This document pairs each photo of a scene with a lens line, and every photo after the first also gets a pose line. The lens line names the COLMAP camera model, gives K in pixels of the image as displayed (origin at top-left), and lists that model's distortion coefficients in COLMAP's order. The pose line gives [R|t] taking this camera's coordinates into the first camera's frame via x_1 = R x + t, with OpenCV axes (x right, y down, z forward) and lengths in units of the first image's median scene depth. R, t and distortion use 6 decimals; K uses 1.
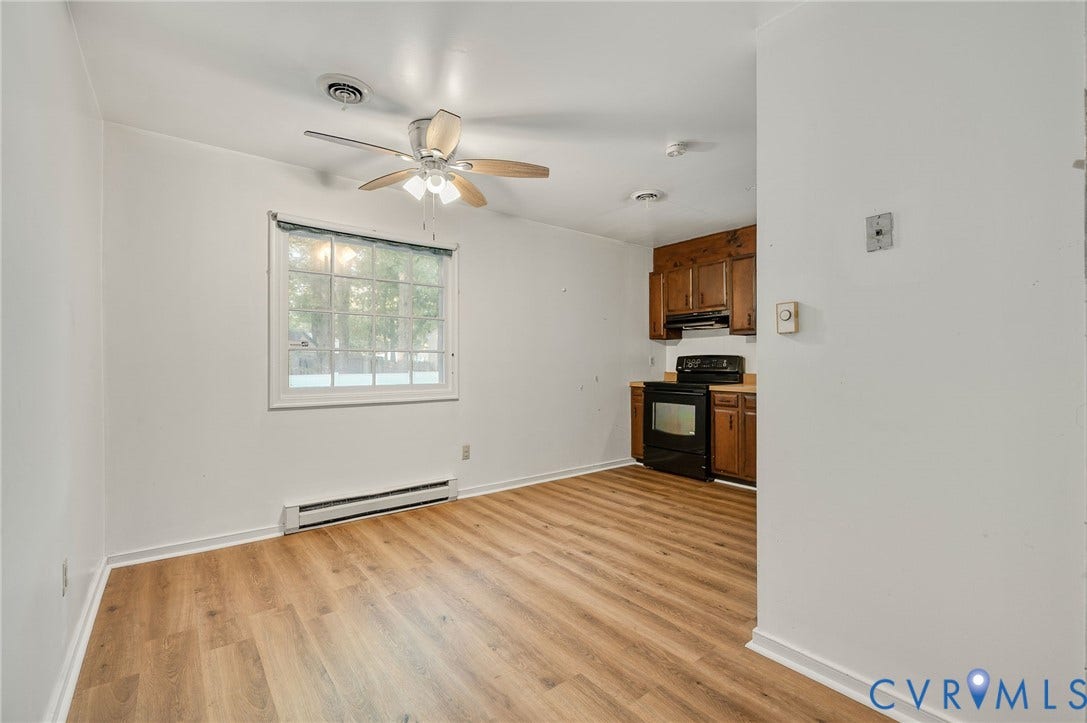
lens RADIAL K [[460.7, 0, 548.3], [0, 460.7, 366.1], [0, 0, 1]] dist [0.003356, 0.000363]
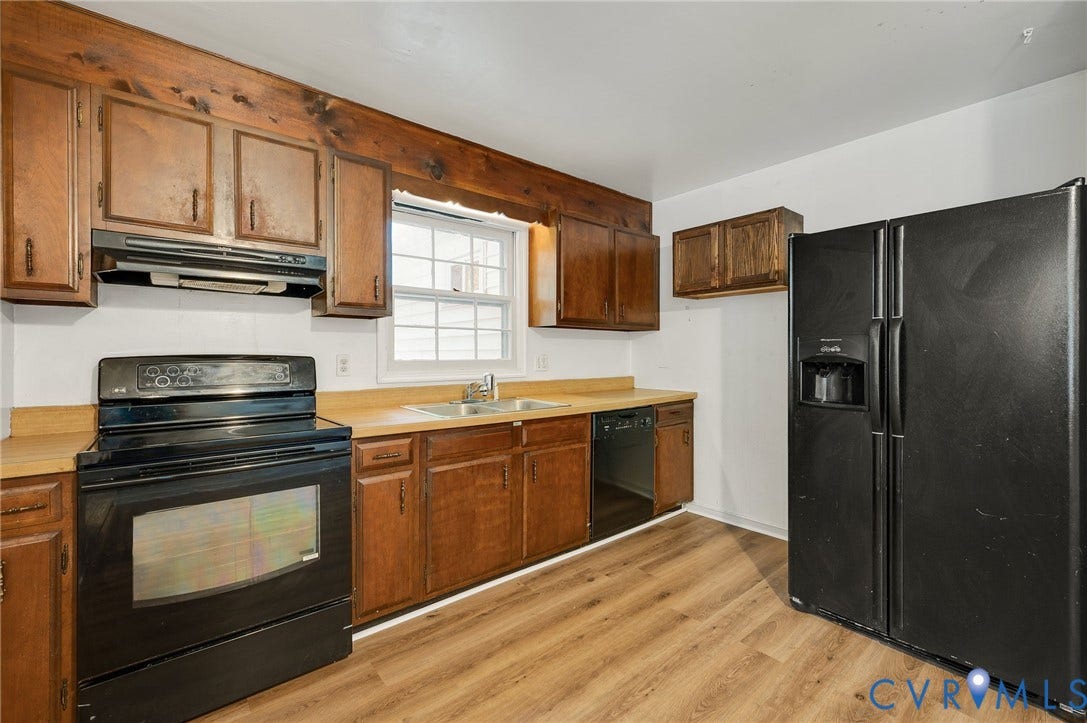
lens RADIAL K [[460.7, 0, 549.0], [0, 460.7, 352.9], [0, 0, 1]] dist [0.003356, 0.000363]
pose [[-0.031624, 0.002445, 0.999497, -0.136727], [0.008588, 0.999961, -0.002174, -0.039781], [-0.999463, 0.008514, -0.031643, 1.304176]]
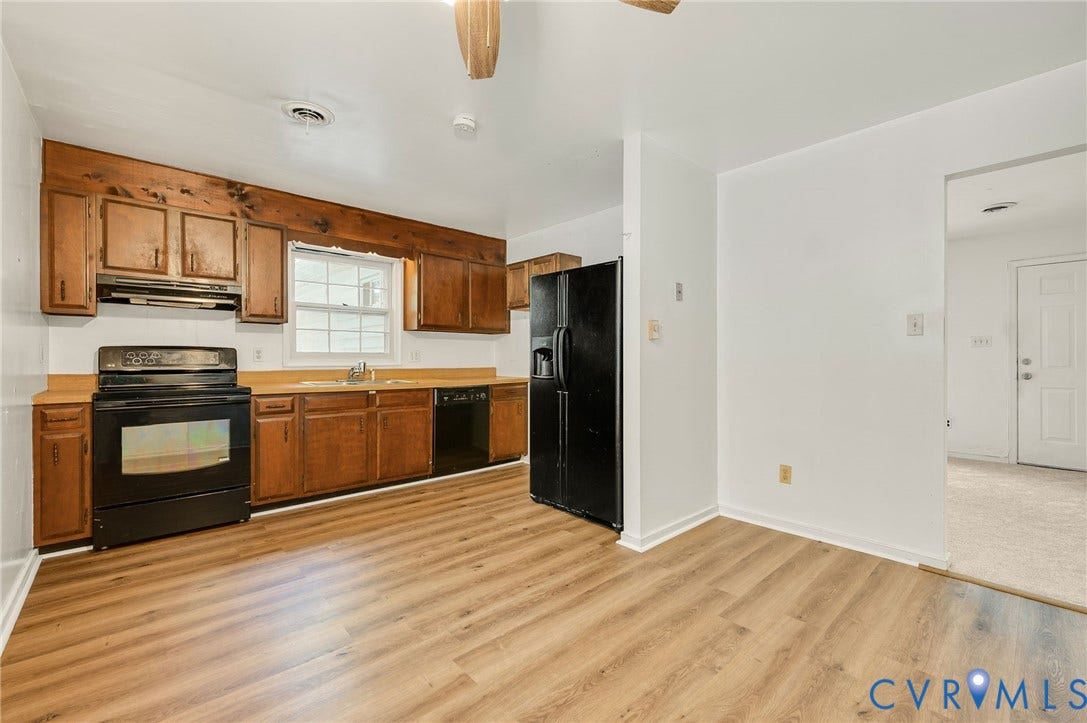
lens RADIAL K [[460.7, 0, 550.6], [0, 460.7, 360.0], [0, 0, 1]] dist [0.003356, 0.000363]
pose [[-0.068119, -0.001953, 0.997675, -0.655900], [0.006186, 0.999978, 0.002379, -0.003088], [-0.997658, 0.006333, -0.068105, 0.903769]]
